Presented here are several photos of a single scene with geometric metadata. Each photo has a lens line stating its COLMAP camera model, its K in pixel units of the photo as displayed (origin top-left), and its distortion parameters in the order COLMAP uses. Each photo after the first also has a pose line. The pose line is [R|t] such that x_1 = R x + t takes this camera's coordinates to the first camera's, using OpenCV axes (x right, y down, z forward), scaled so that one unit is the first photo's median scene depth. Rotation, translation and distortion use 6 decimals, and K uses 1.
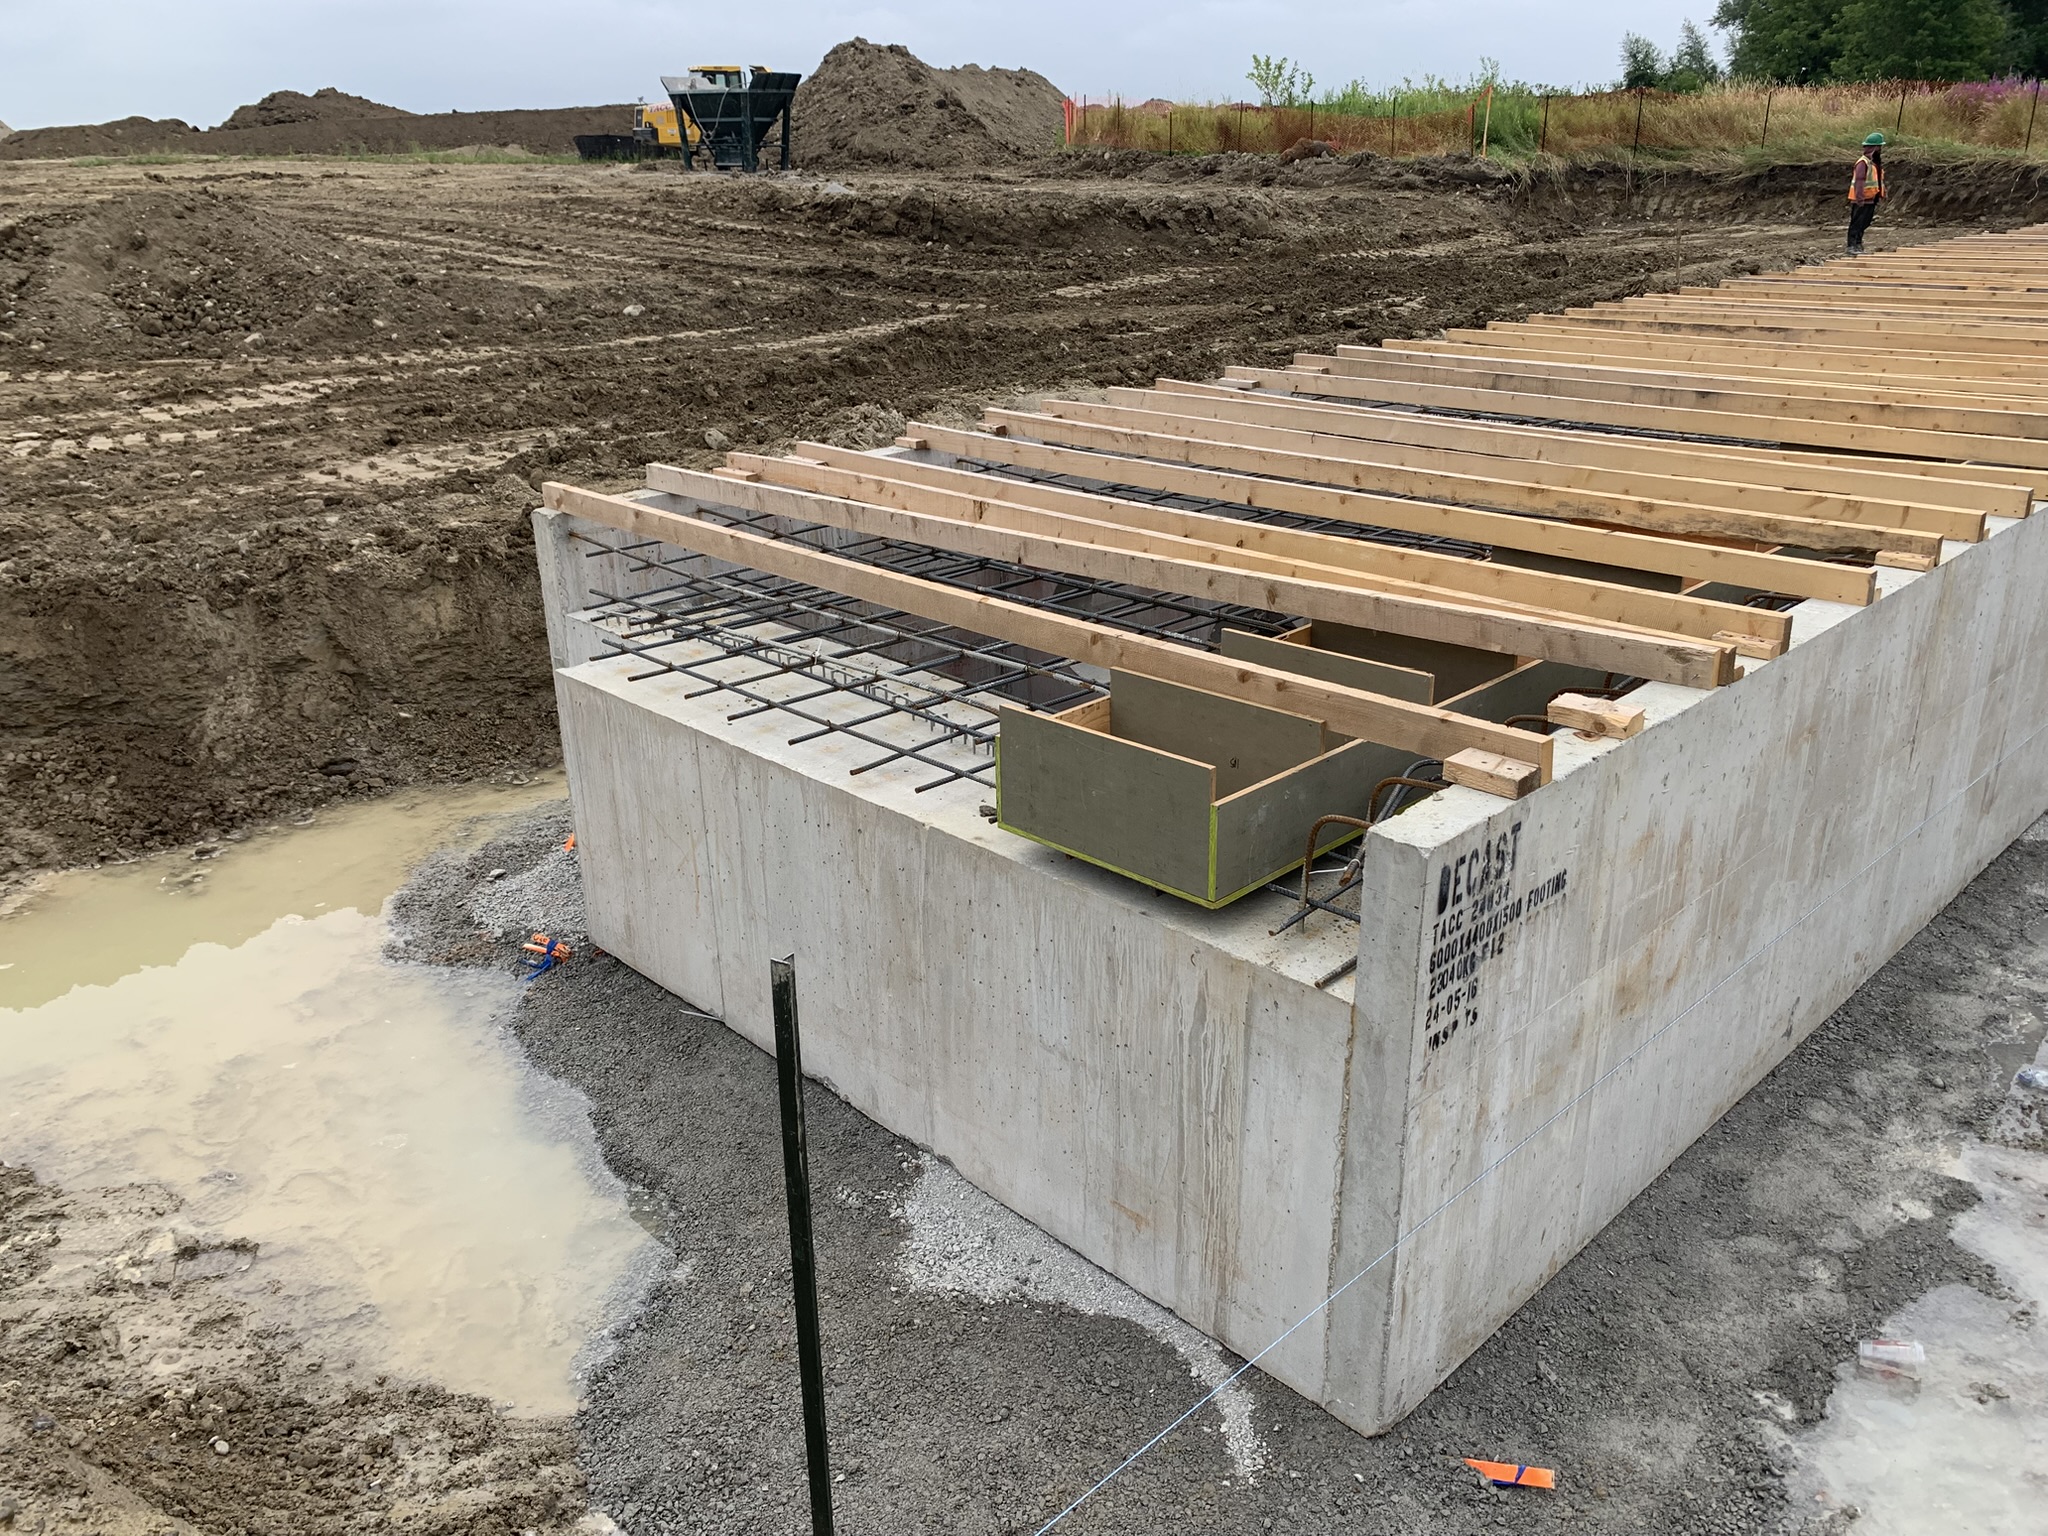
lens RADIAL K [[1550.6, 0, 1023.8], [0, 1550.6, 767.8], [0, 0, 1]] dist [0.008793, -0.001490]
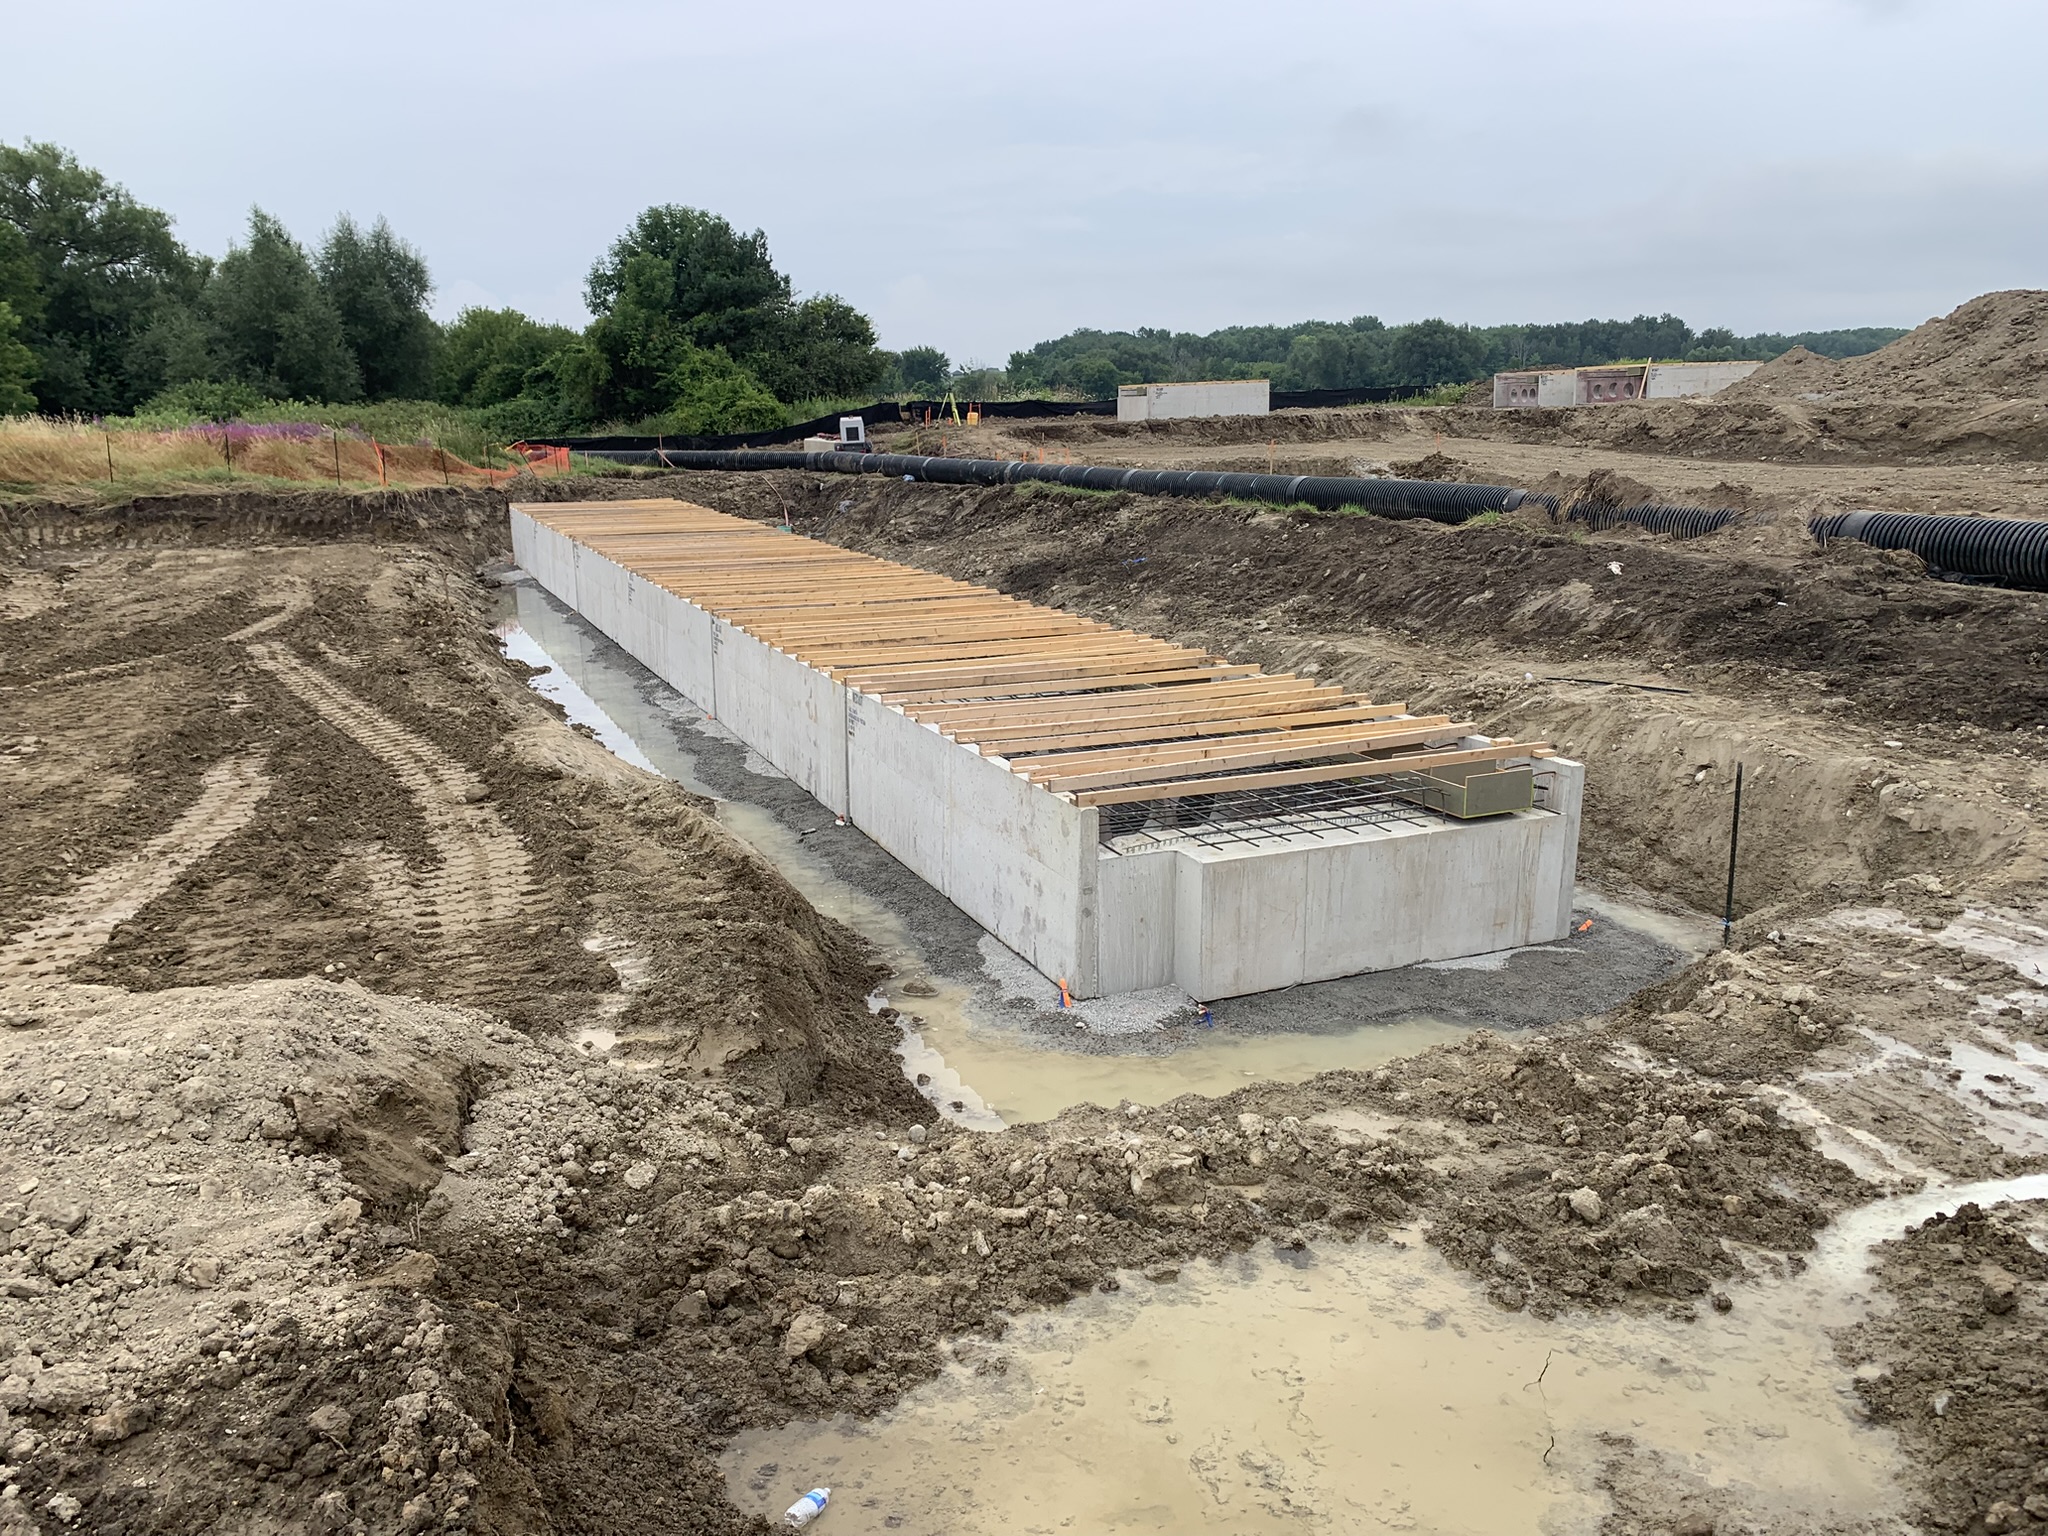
lens RADIAL K [[1550.6, 0, 1023.0], [0, 1550.6, 767.5], [0, 0, 1]] dist [0.008793, -0.001490]
pose [[0.360069, -0.190150, 0.913342, -0.337645], [0.337292, 0.939317, 0.062586, -0.058802], [-0.869819, 0.285527, 0.402355, 0.051076]]
